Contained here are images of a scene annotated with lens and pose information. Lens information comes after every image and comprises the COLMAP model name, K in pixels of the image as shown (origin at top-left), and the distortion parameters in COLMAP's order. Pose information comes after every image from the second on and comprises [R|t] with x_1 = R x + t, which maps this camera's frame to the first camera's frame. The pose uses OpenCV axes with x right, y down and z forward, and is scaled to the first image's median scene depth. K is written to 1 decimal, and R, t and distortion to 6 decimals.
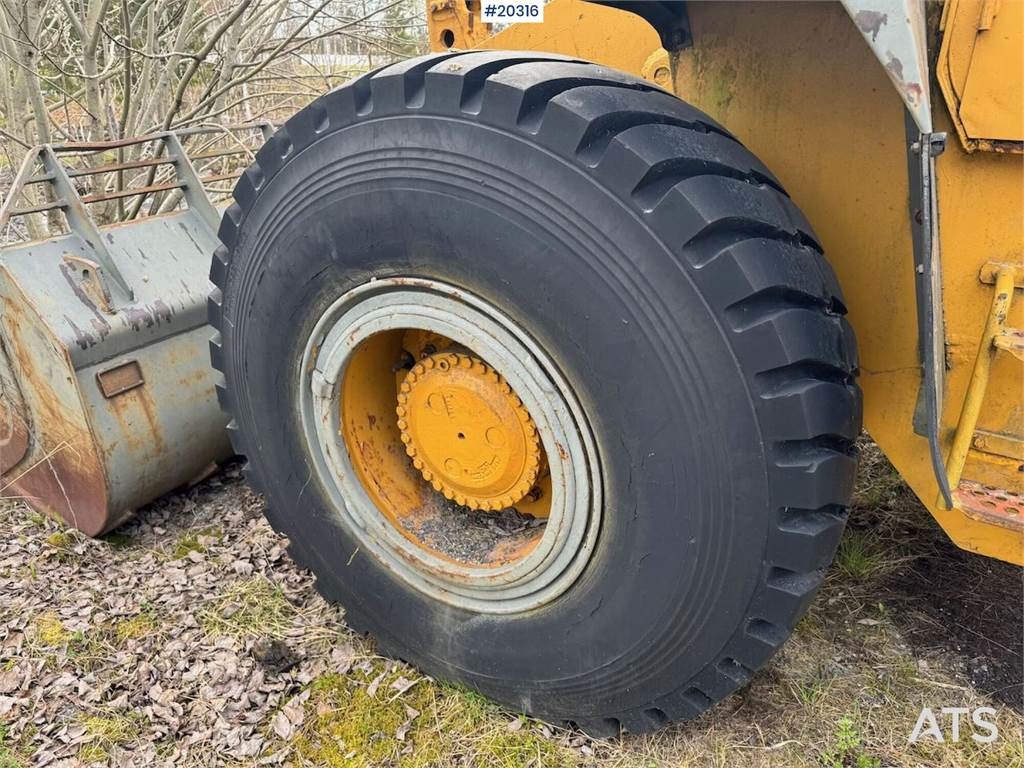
lens RADIAL K [[725.1, 0, 516.2], [0, 725.1, 381.8], [0, 0, 1]] dist [0.005763, -0.004067]
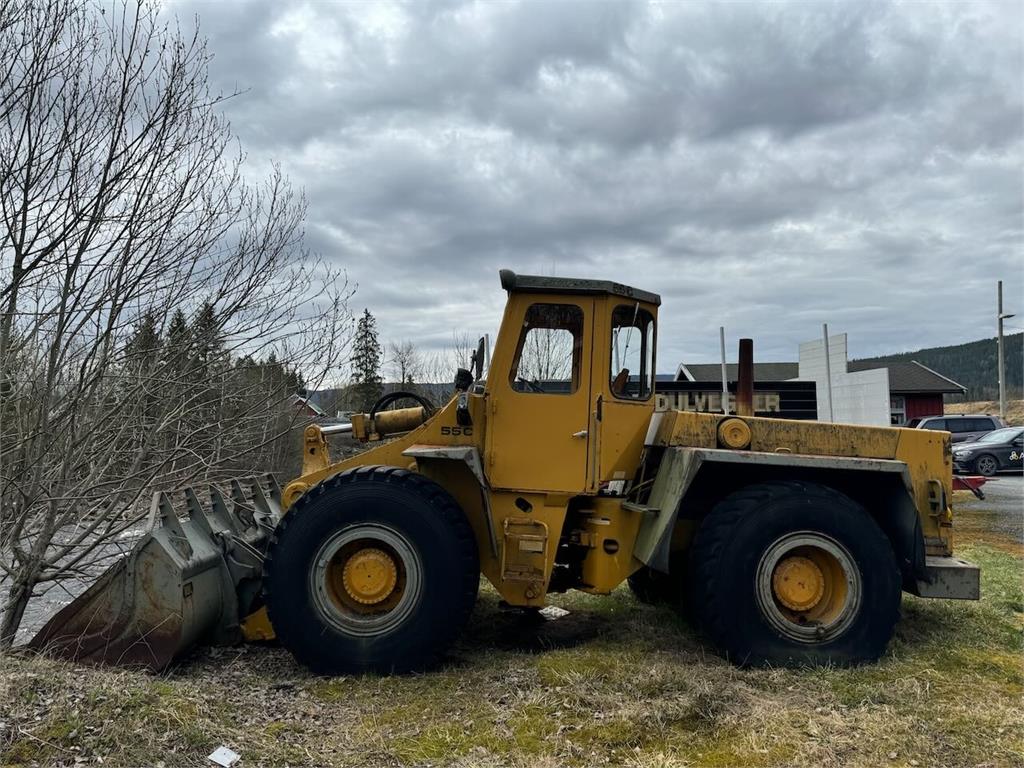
lens RADIAL K [[725.1, 0, 516.2], [0, 725.1, 381.8], [0, 0, 1]] dist [0.005763, -0.004067]
pose [[0.865362, 0.072549, 0.495867, -1.182859], [0.164629, 0.893399, -0.418013, 0.764930], [-0.473334, 0.443367, 0.761170, -2.160385]]
